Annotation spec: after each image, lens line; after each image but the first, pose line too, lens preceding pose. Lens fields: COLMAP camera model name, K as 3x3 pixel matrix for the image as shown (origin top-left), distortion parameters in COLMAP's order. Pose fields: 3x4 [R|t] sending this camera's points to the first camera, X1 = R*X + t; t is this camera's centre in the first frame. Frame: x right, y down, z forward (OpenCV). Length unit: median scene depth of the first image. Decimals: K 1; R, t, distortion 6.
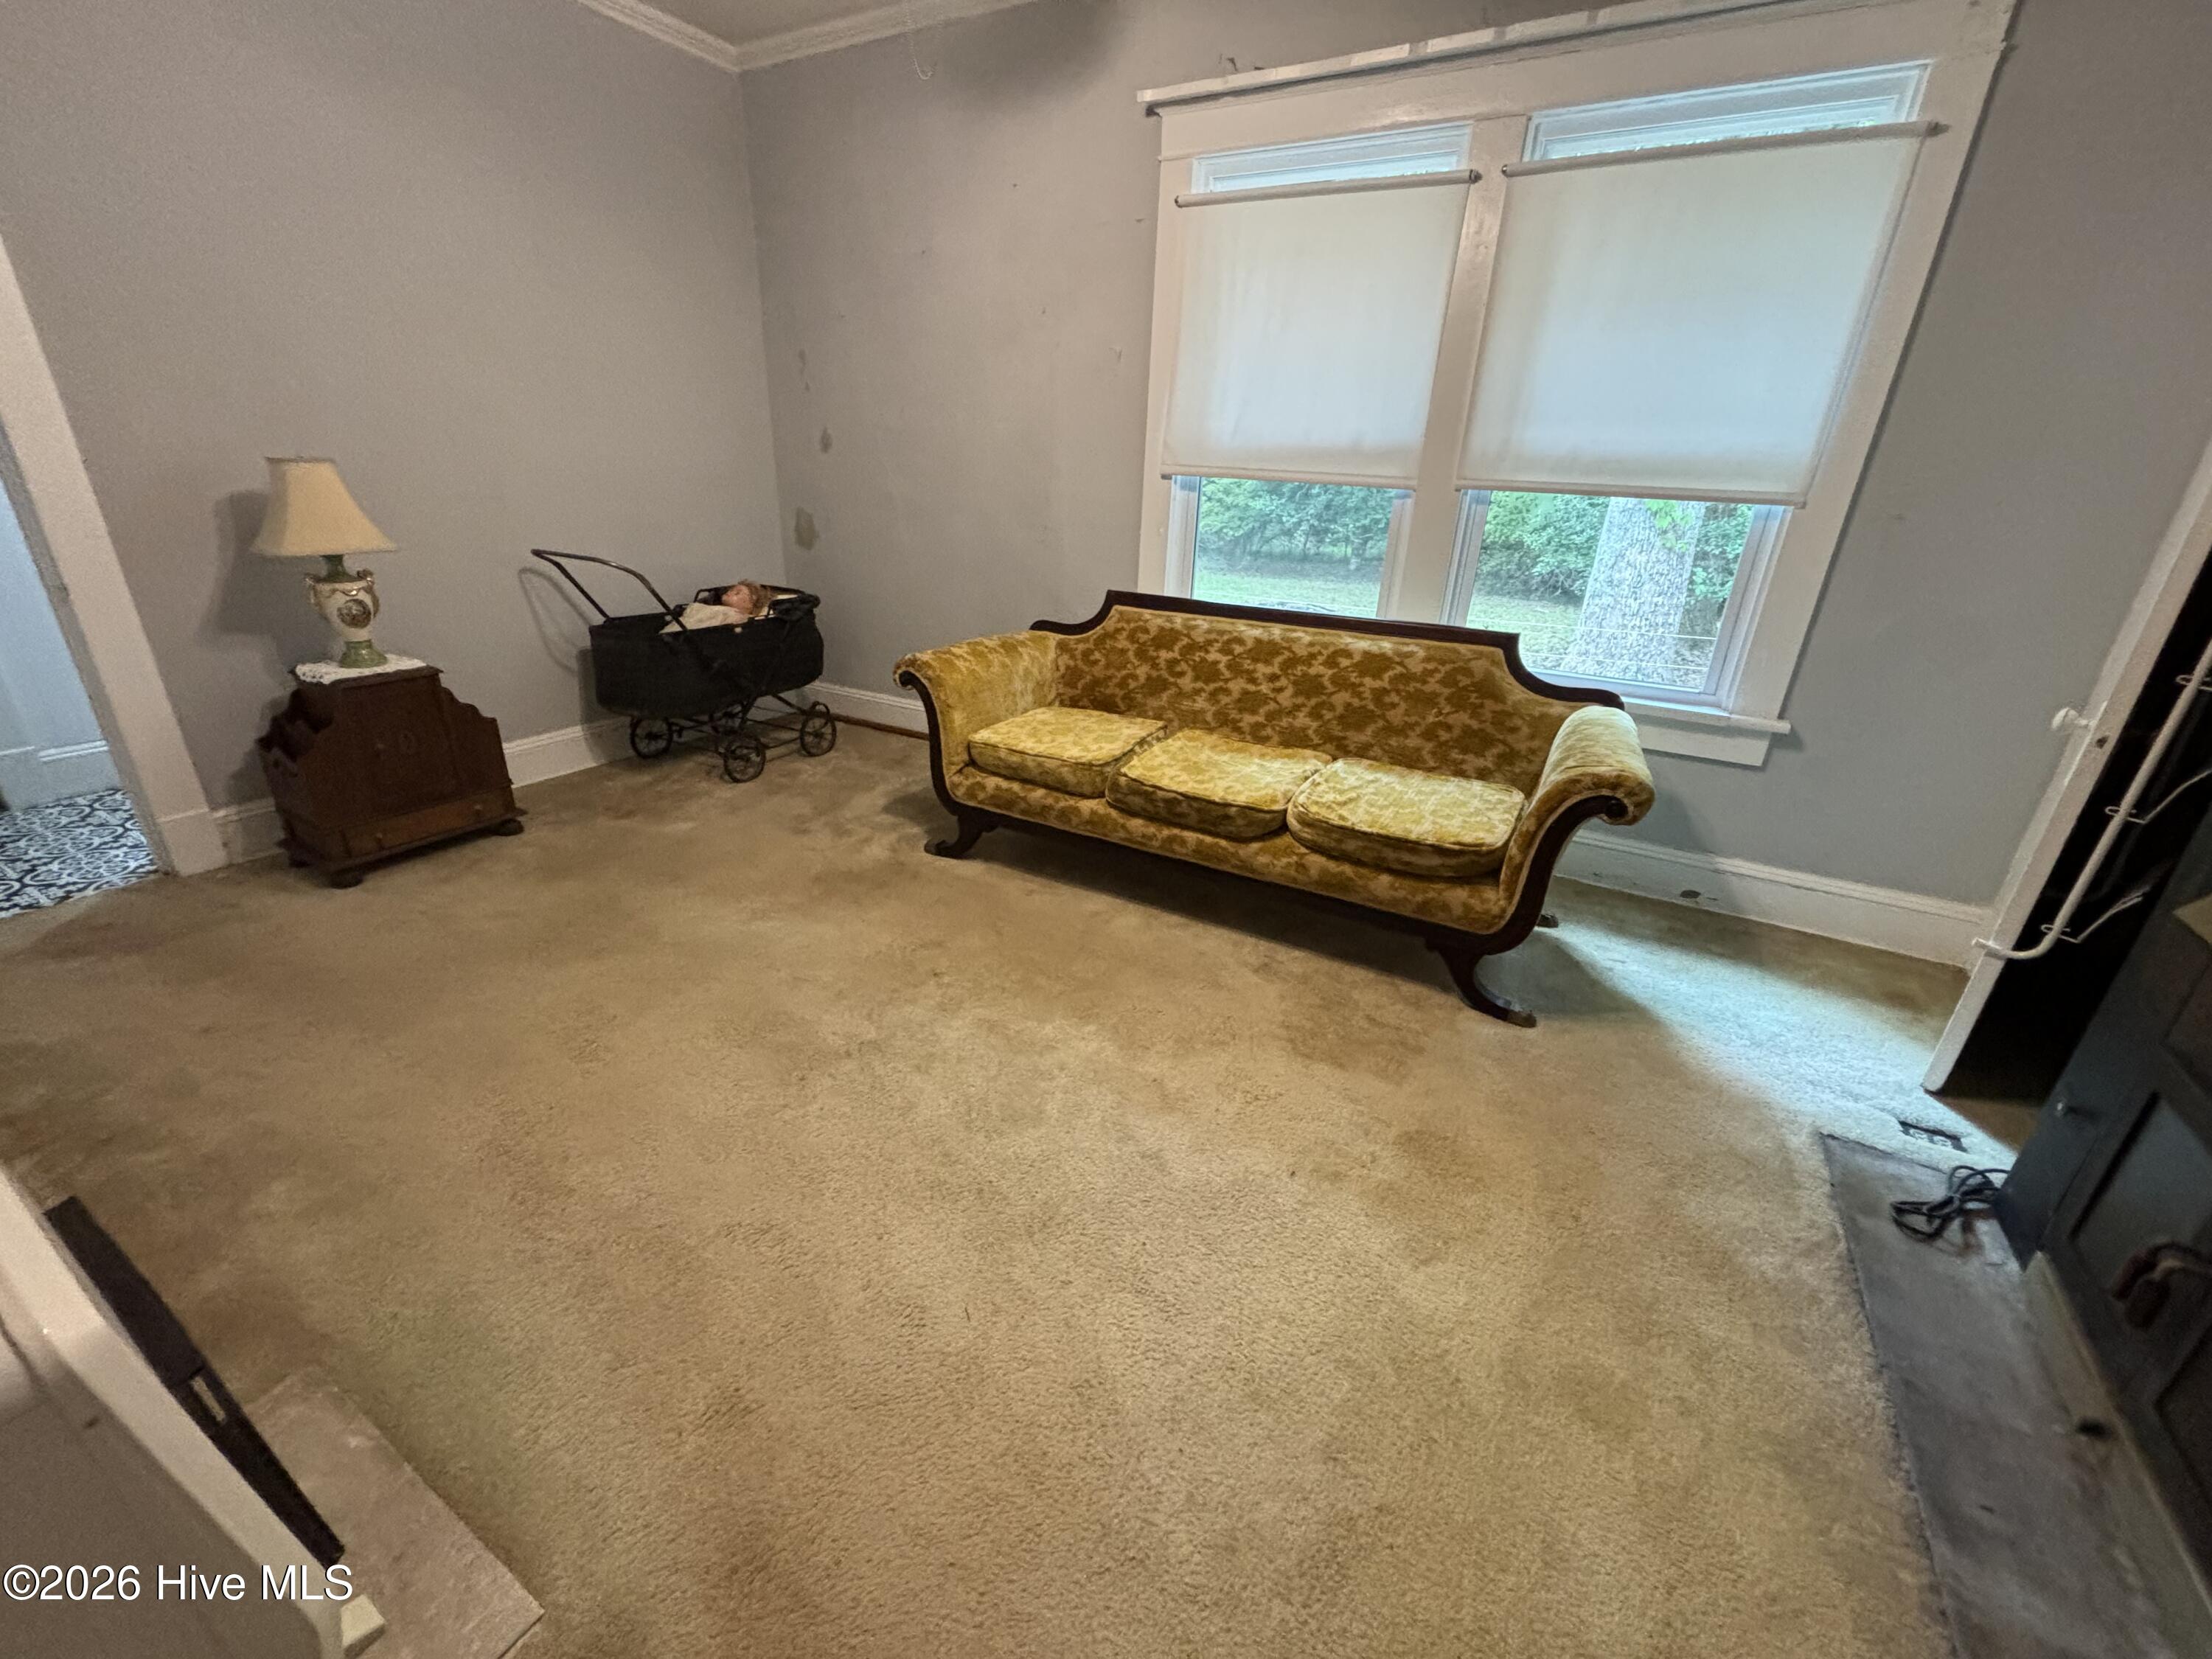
lens RADIAL K [[895.5, 0, 1104.7], [0, 895.5, 835.0], [0, 0, 1]] dist [-0.006410, -0.000076]
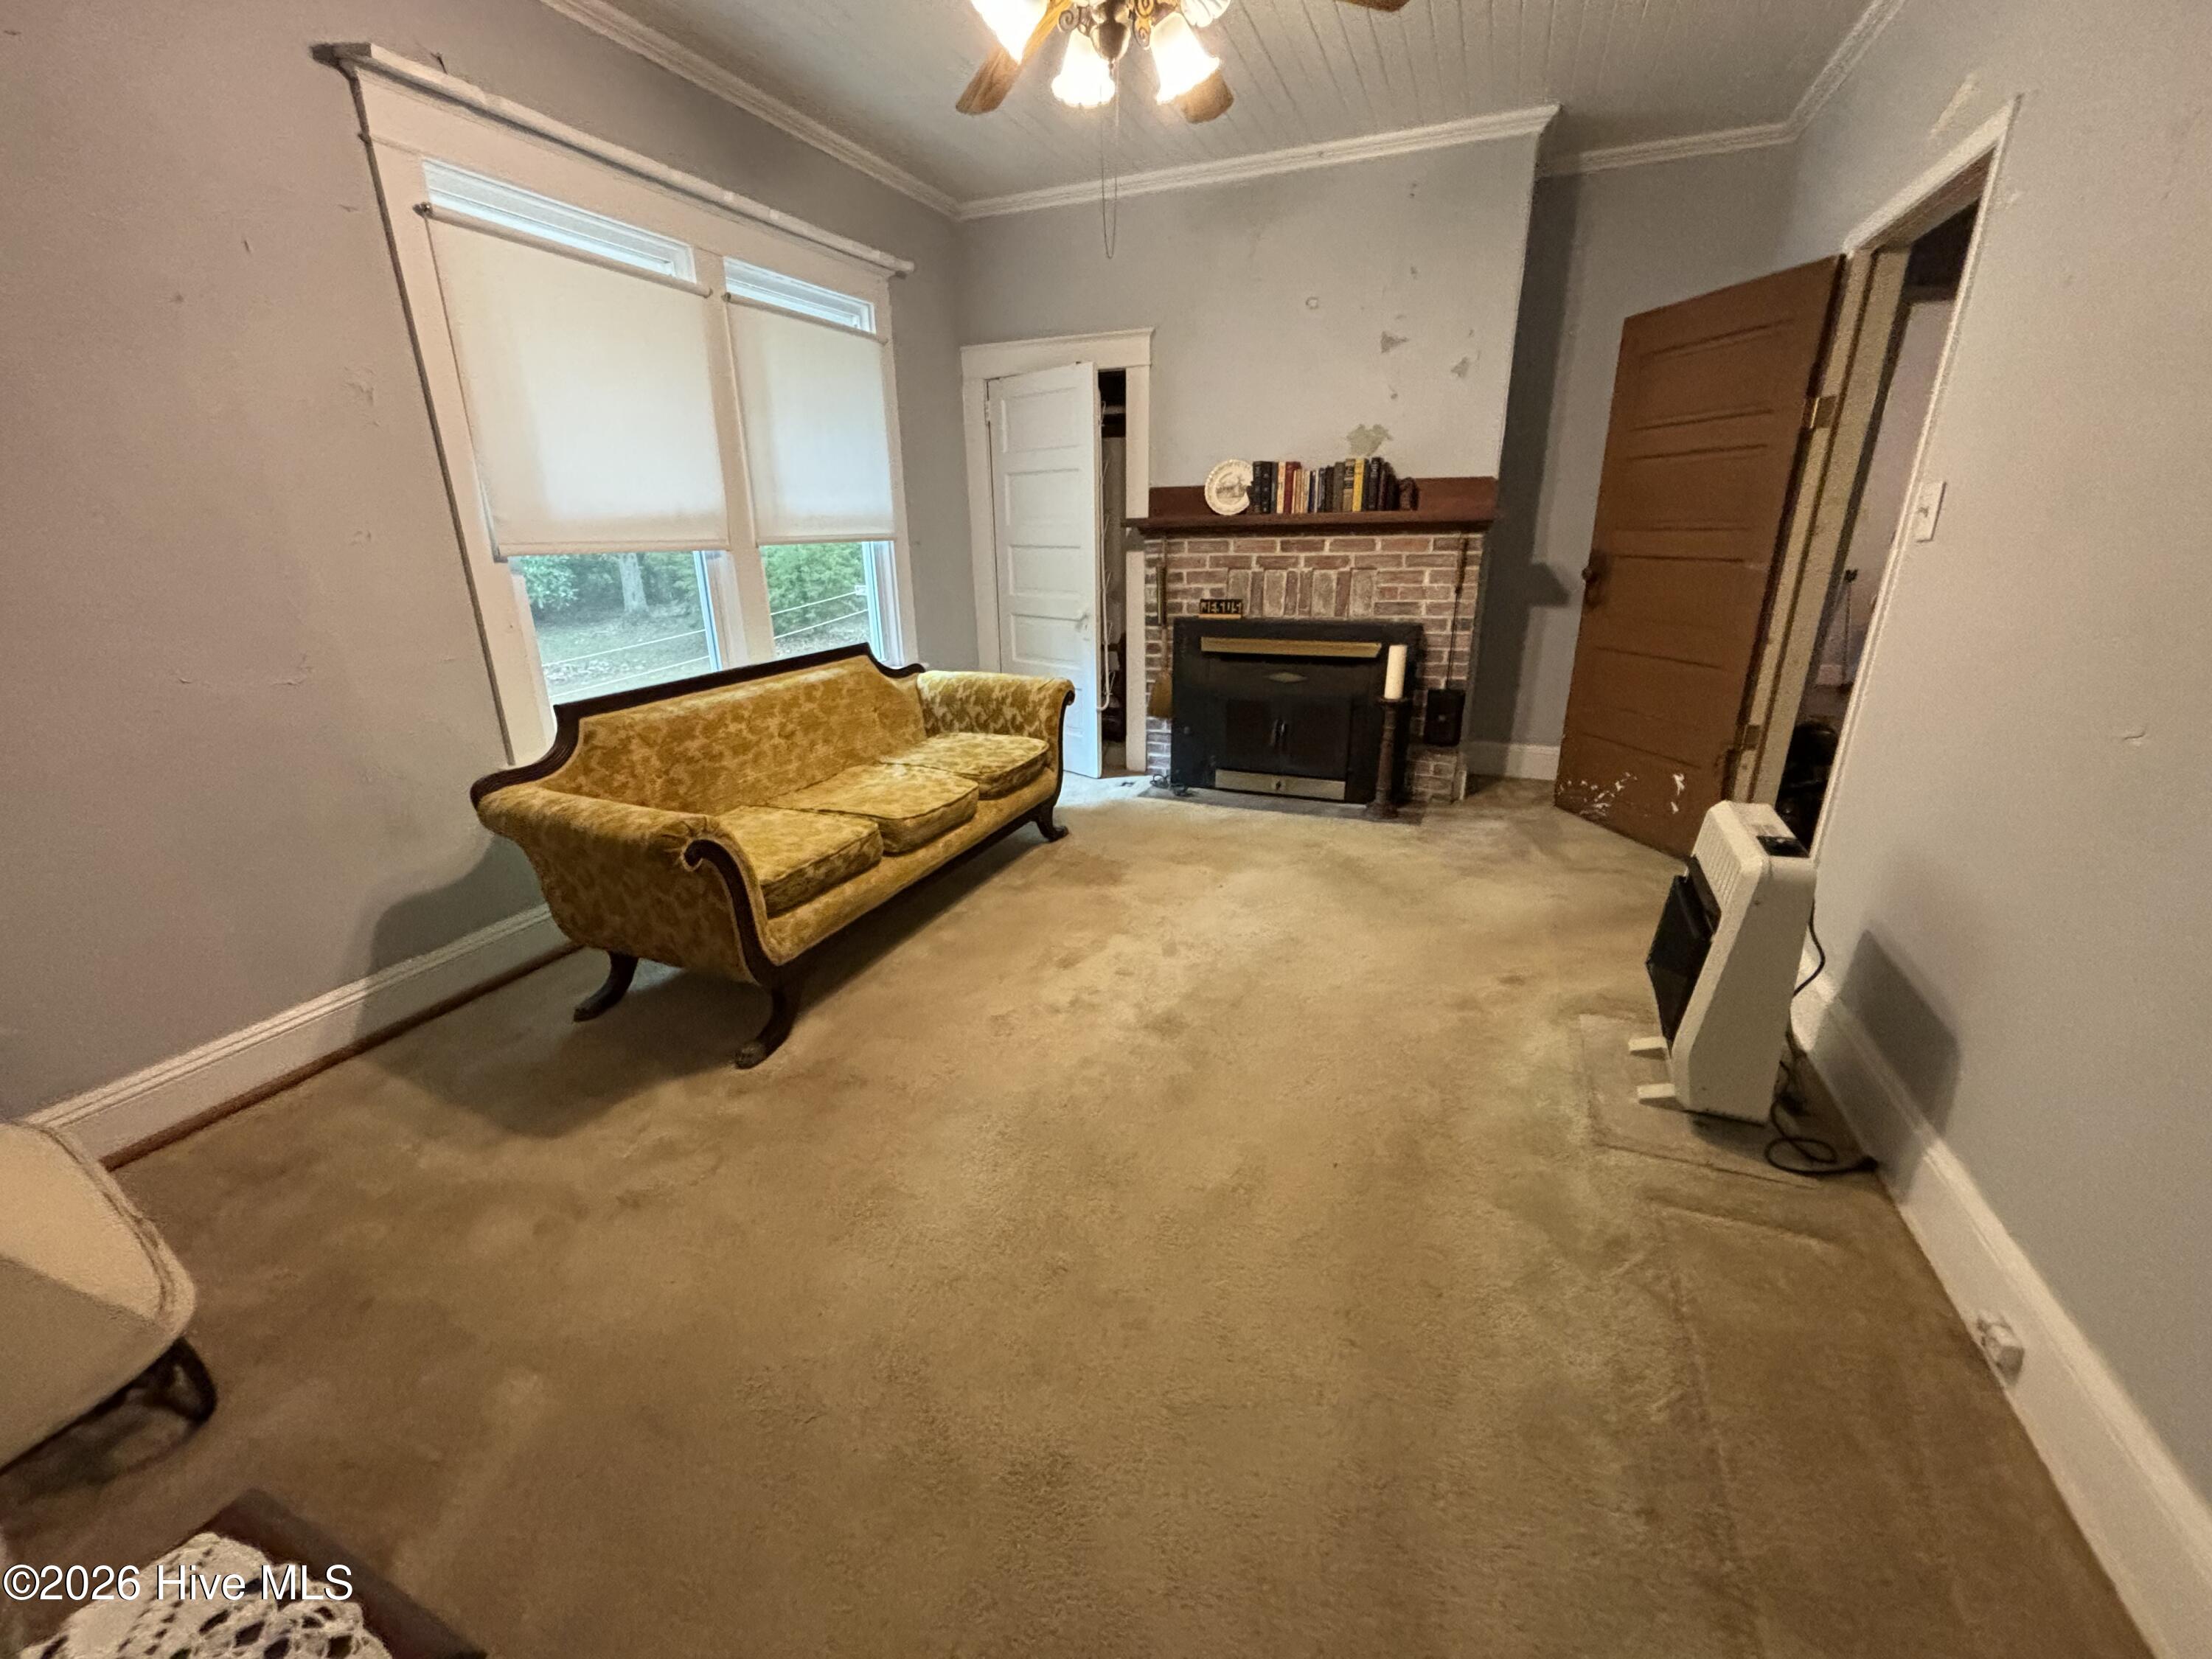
lens RADIAL K [[895.5, 0, 1104.7], [0, 895.5, 835.0], [0, 0, 1]] dist [-0.006410, -0.000076]
pose [[-0.120518, -0.360943, 0.924768, -0.963615], [0.384724, 0.841774, 0.378688, -0.348654], [-0.915130, 0.401419, 0.037414, 0.709758]]
